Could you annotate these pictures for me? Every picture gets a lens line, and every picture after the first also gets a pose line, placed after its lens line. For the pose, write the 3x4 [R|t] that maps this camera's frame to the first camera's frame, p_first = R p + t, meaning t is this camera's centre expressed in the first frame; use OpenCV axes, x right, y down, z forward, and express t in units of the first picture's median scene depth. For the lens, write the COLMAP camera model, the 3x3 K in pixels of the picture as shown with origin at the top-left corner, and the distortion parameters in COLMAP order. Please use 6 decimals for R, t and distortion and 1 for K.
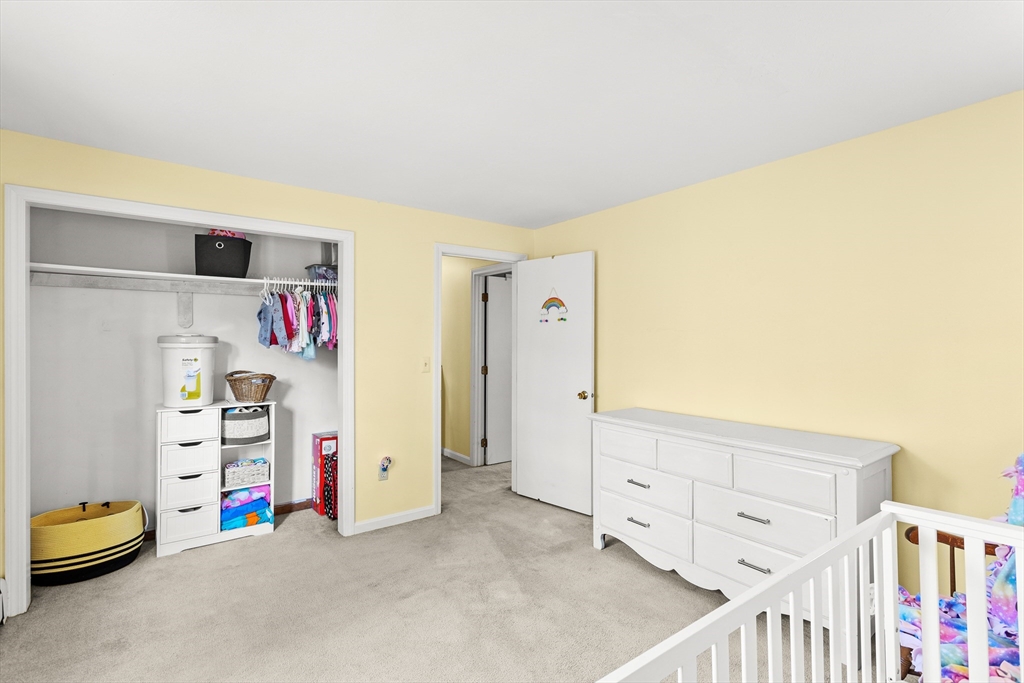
lens RADIAL K [[487.2, 0, 516.0], [0, 487.2, 332.0], [0, 0, 1]] dist [-0.001586, 0.000599]
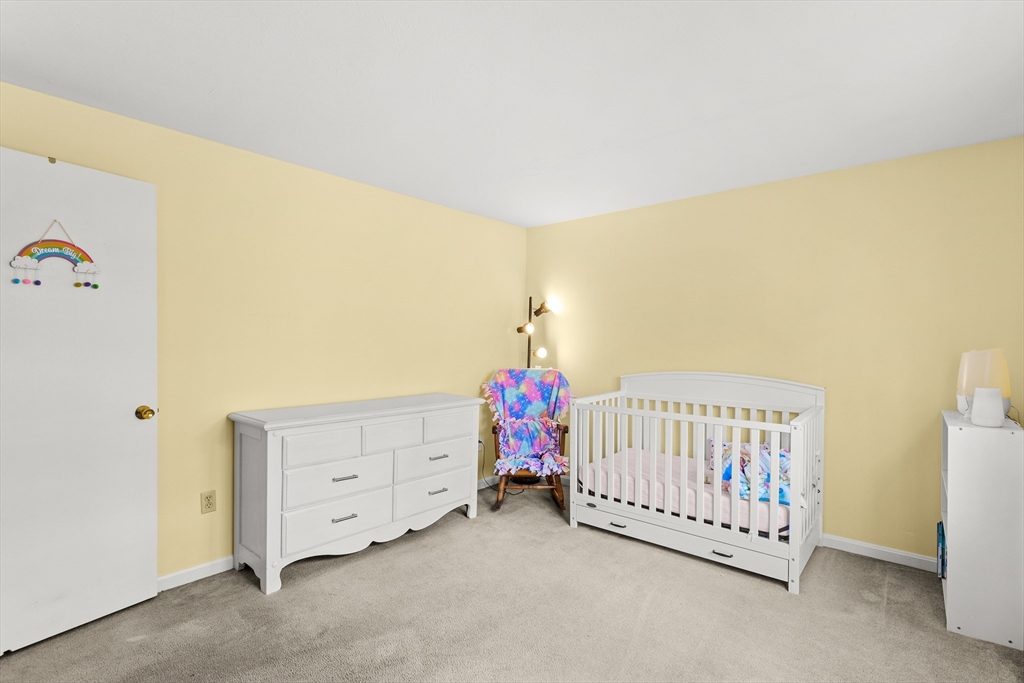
lens RADIAL K [[493.6, 0, 512.0], [0, 493.6, 341.5], [0, 0, 1]] dist [0.001430, 0.000090]
pose [[-0.221566, -0.002292, 0.975143, -0.788504], [-0.028385, 0.999589, -0.004100, 0.037362], [-0.974732, -0.028588, -0.221540, 0.922981]]
